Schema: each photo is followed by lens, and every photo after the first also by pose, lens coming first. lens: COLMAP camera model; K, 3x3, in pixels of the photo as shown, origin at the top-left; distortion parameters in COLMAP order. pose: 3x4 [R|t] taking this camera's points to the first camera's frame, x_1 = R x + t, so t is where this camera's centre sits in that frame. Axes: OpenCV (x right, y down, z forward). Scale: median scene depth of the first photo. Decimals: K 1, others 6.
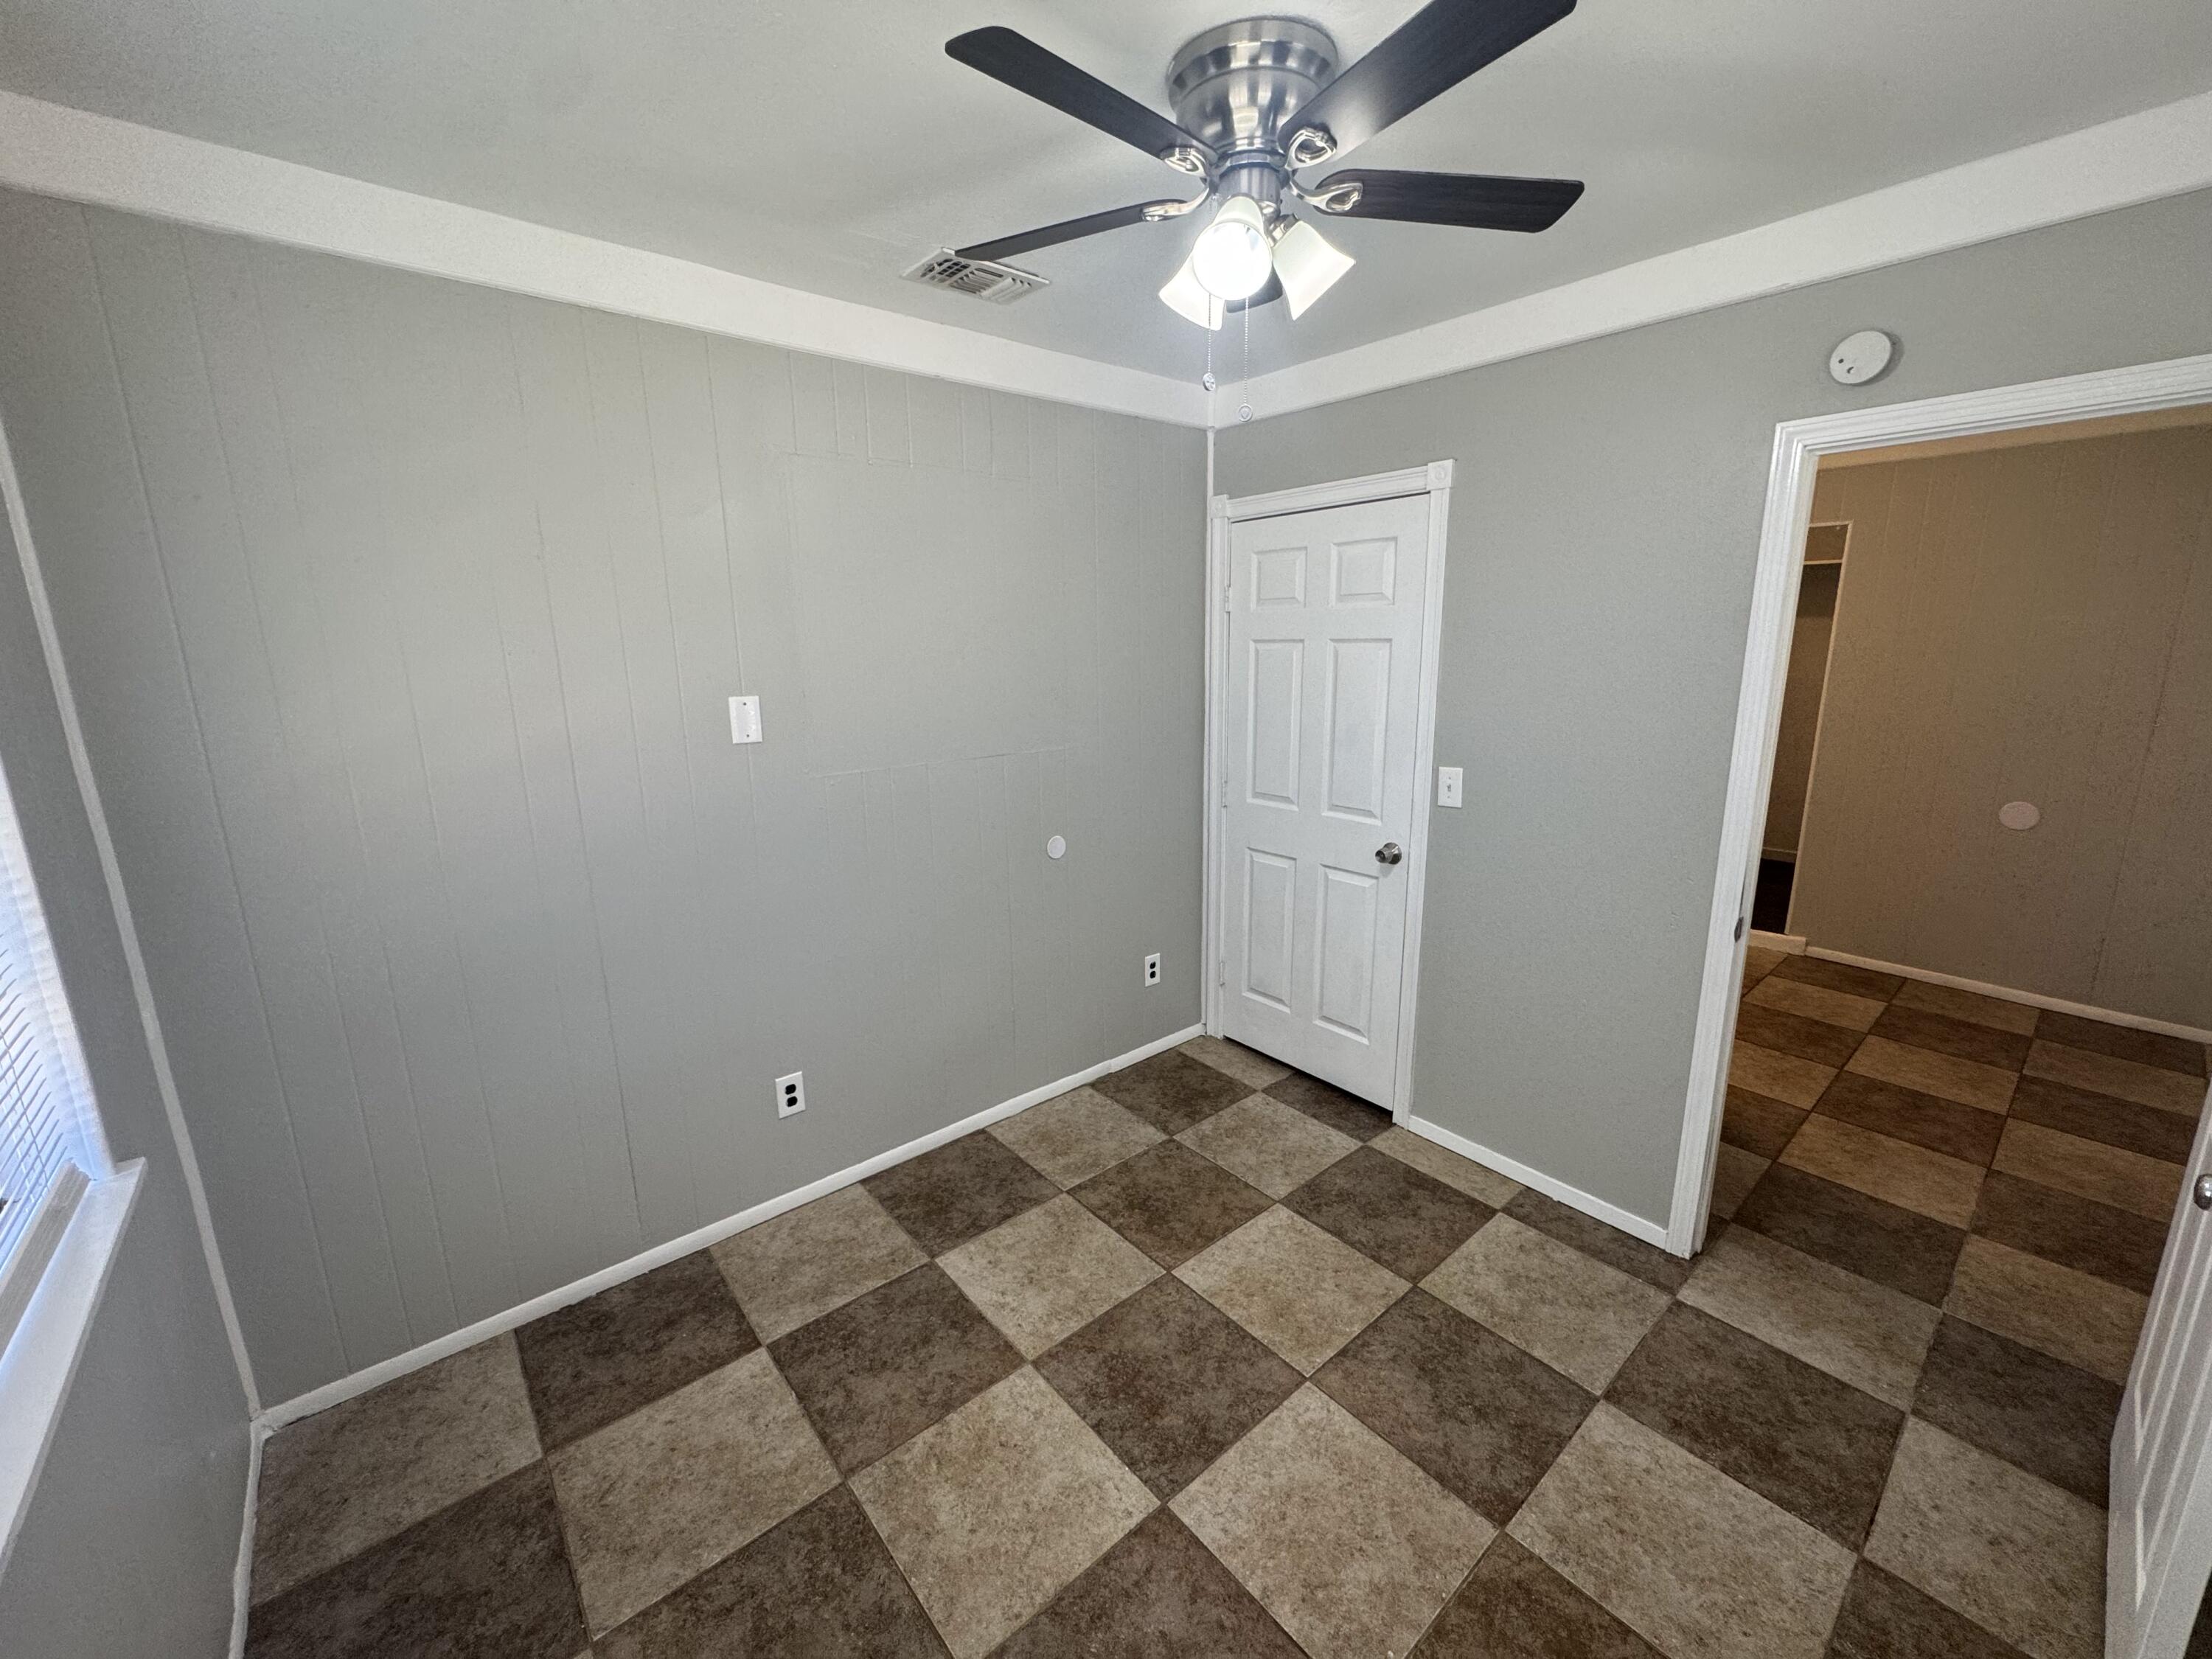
lens RADIAL K [[885.8, 0, 1106.0], [0, 885.8, 829.5], [0, 0, 1]] dist [-0.003094, 0.000028]
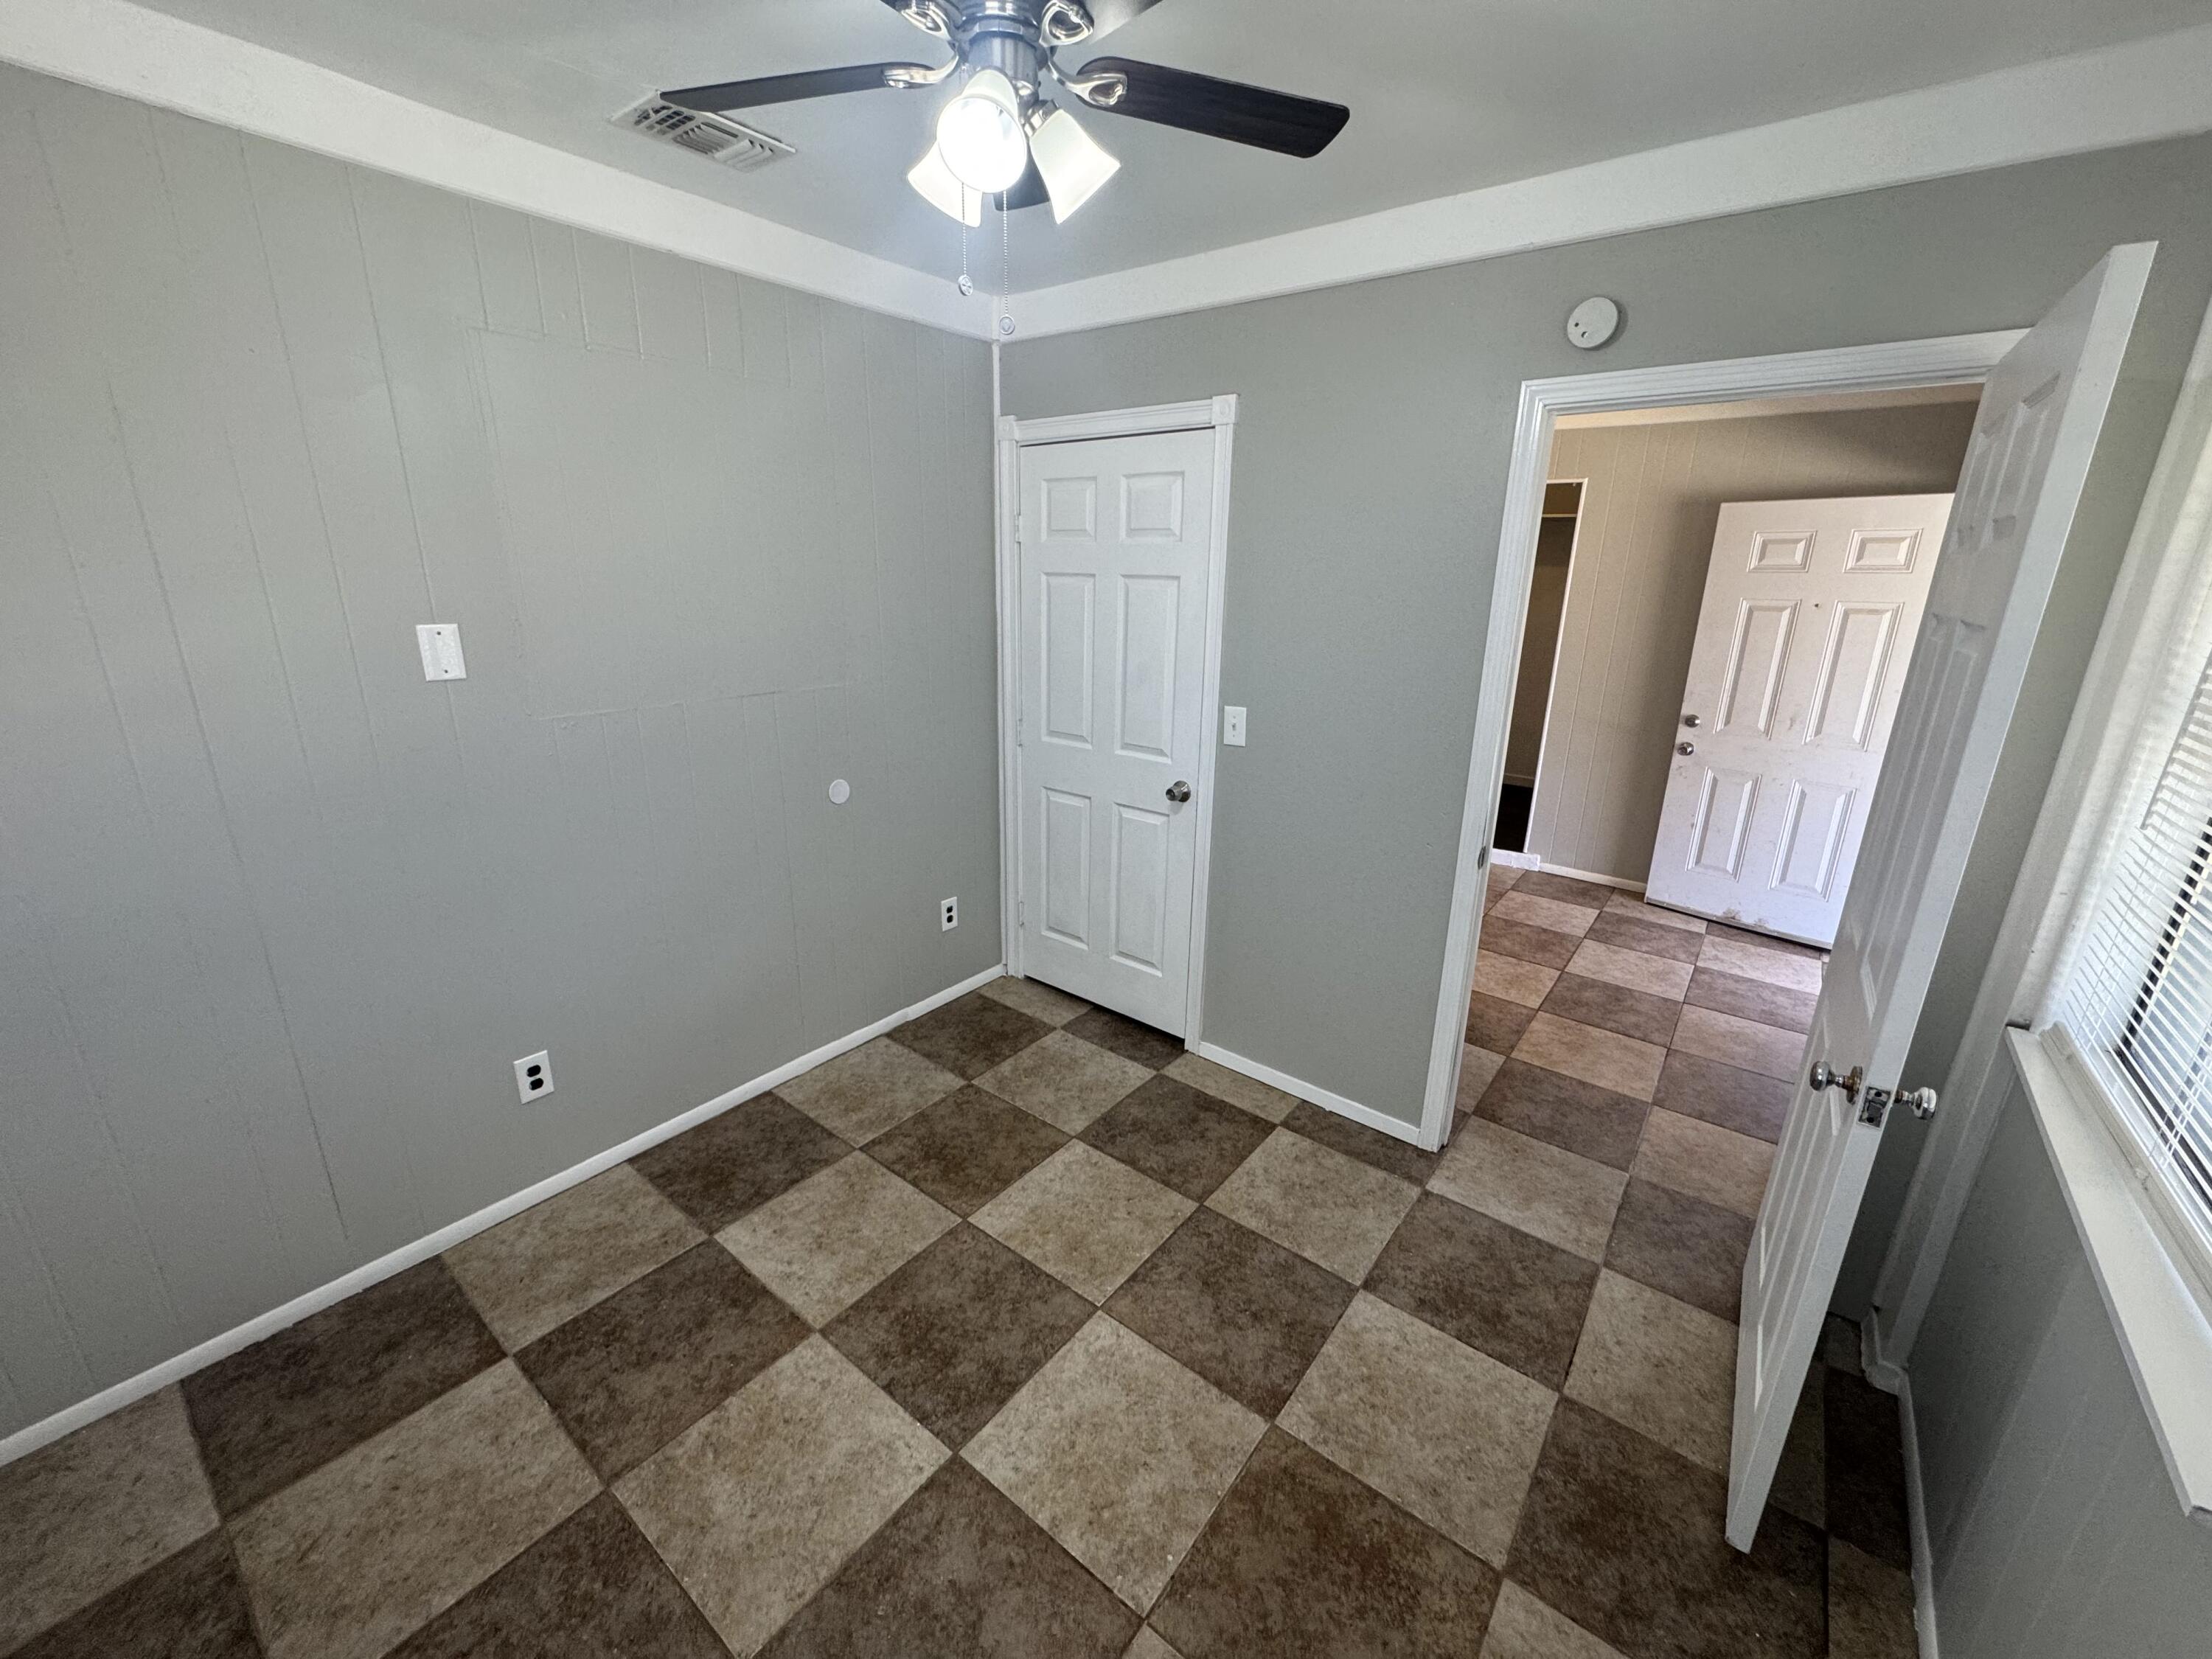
lens RADIAL K [[885.1, 0, 1108.2], [0, 885.1, 829.3], [0, 0, 1]] dist [-0.003156, 0.000117]
pose [[0.977617, -0.028798, 0.208413, 0.039529], [0.012549, 0.996806, 0.078875, -0.015541], [-0.210018, -0.074494, 0.974855, 0.035076]]
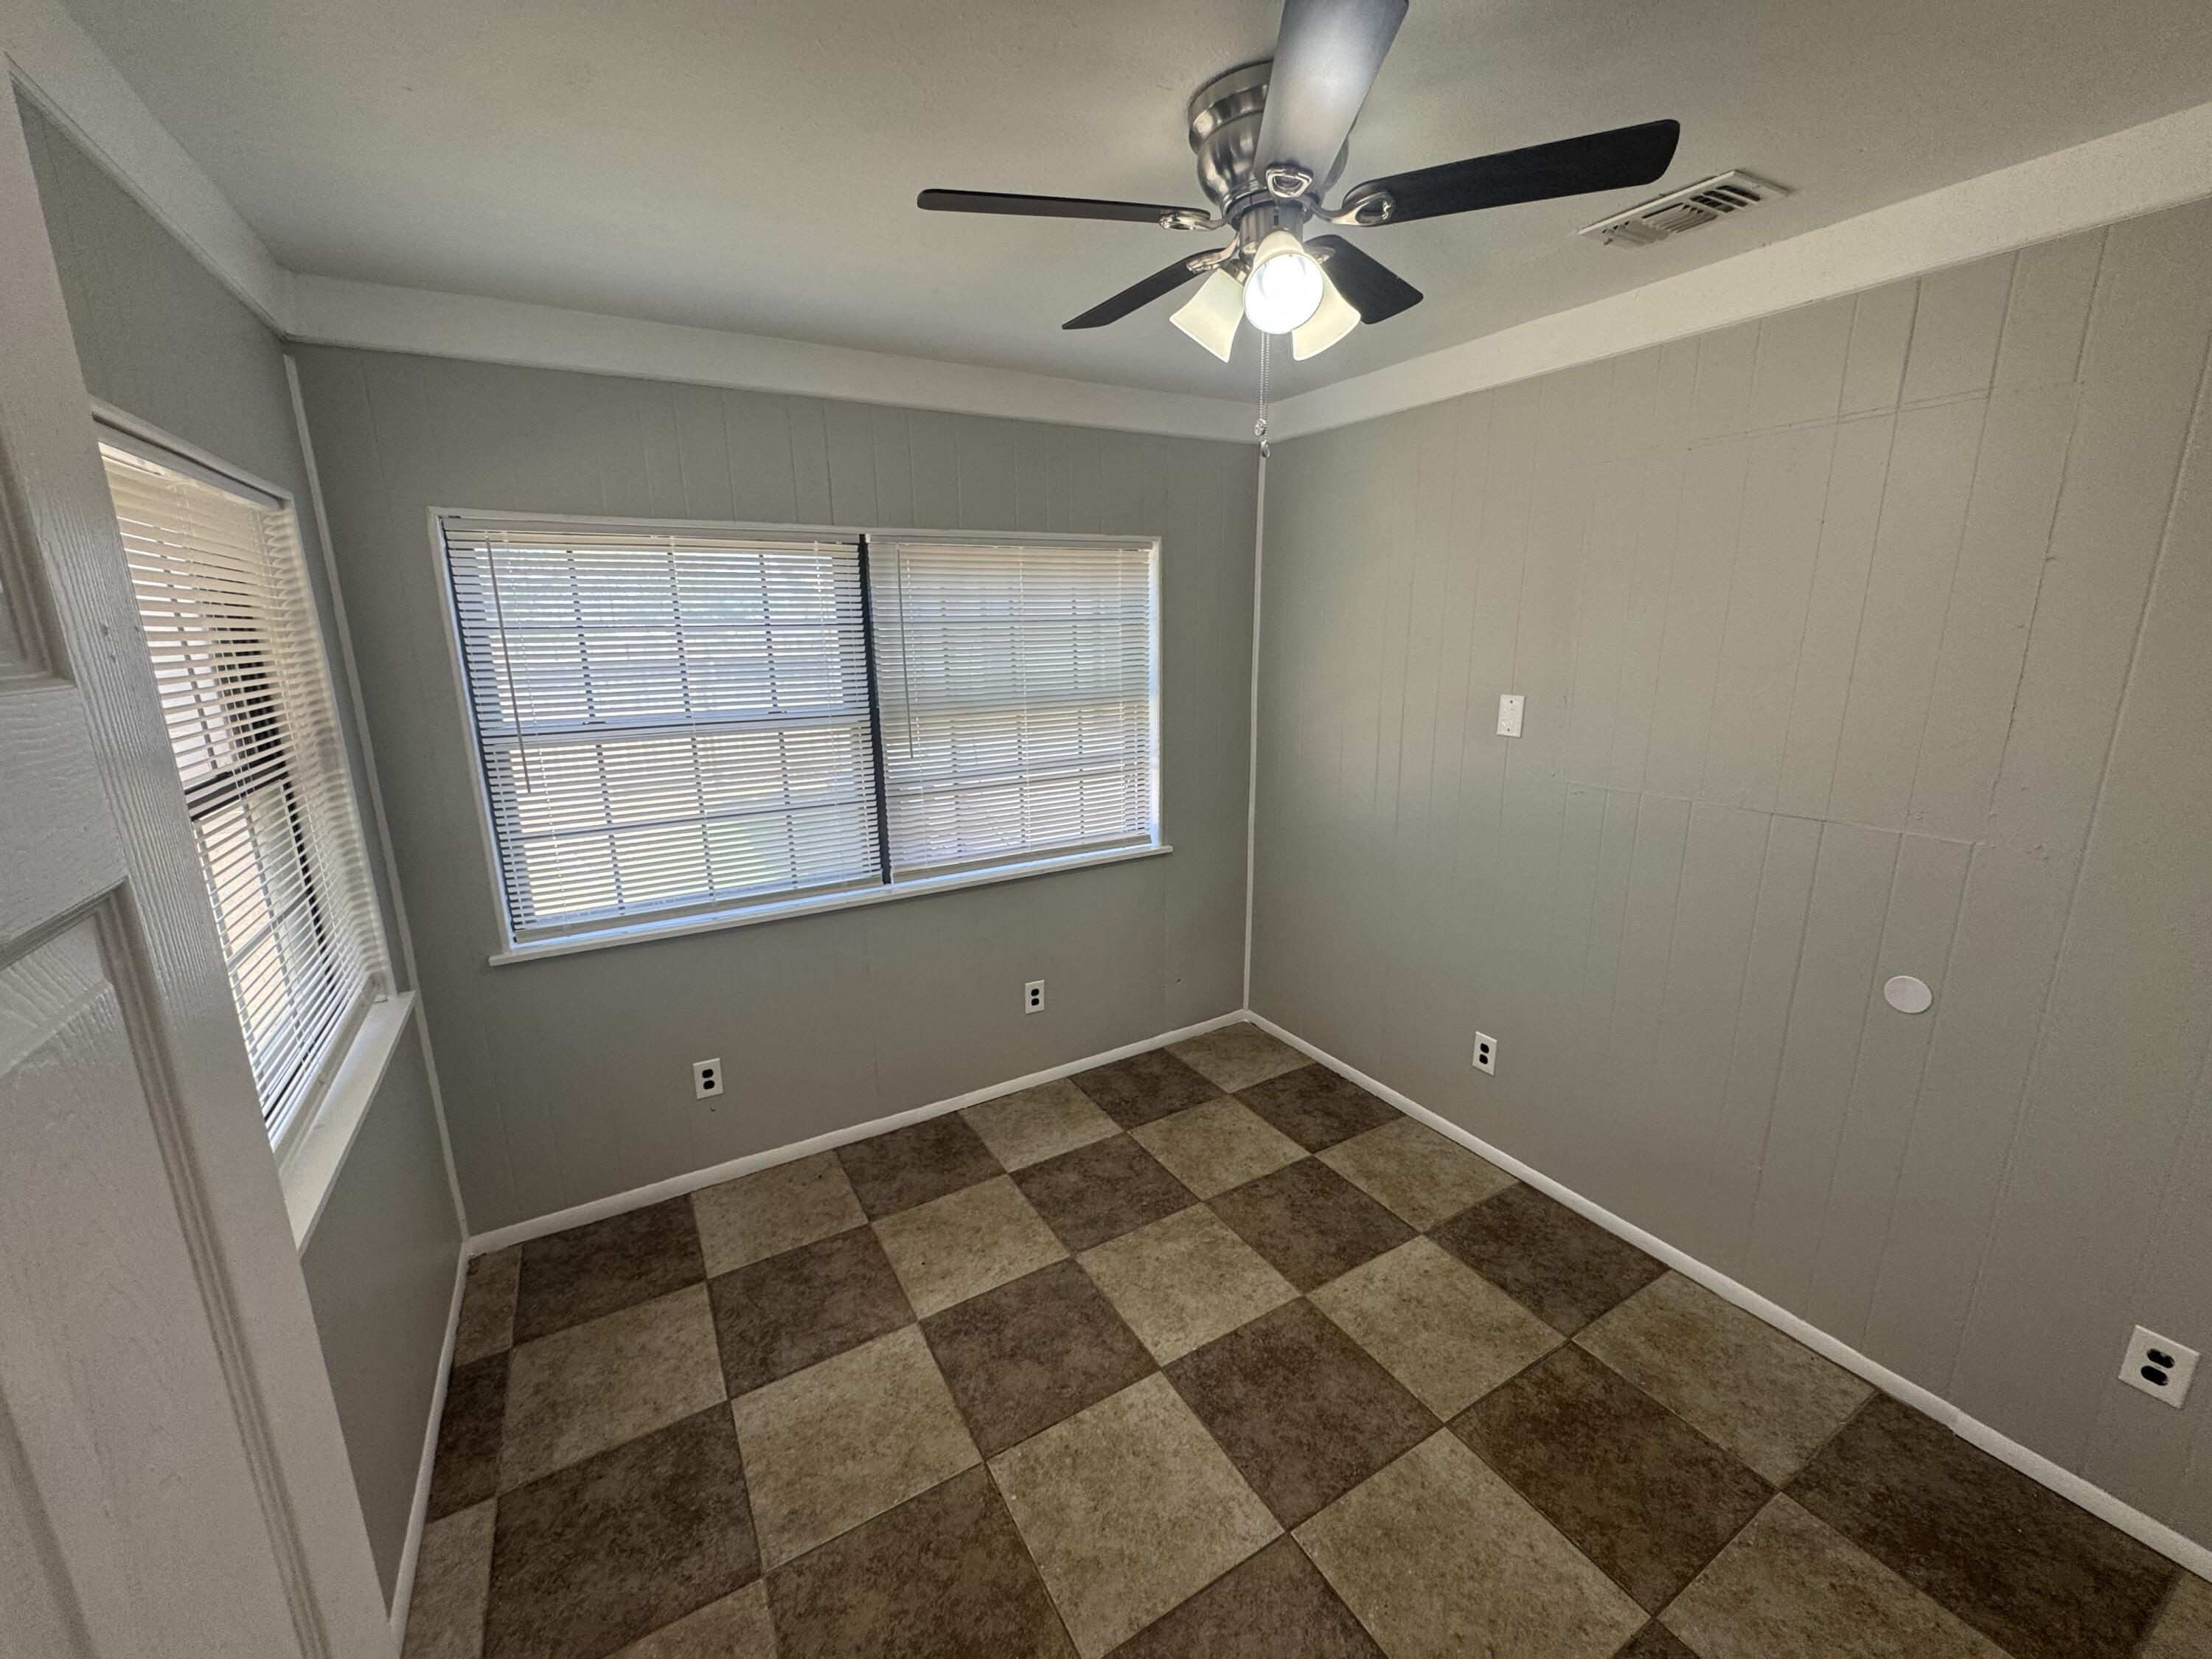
lens RADIAL K [[885.1, 0, 1108.2], [0, 885.1, 829.3], [0, 0, 1]] dist [-0.003156, 0.000117]
pose [[-0.178424, 0.238222, -0.954681, 0.914369], [-0.196051, 0.942188, 0.271745, -0.222078], [0.964224, 0.235652, -0.121406, 0.771362]]
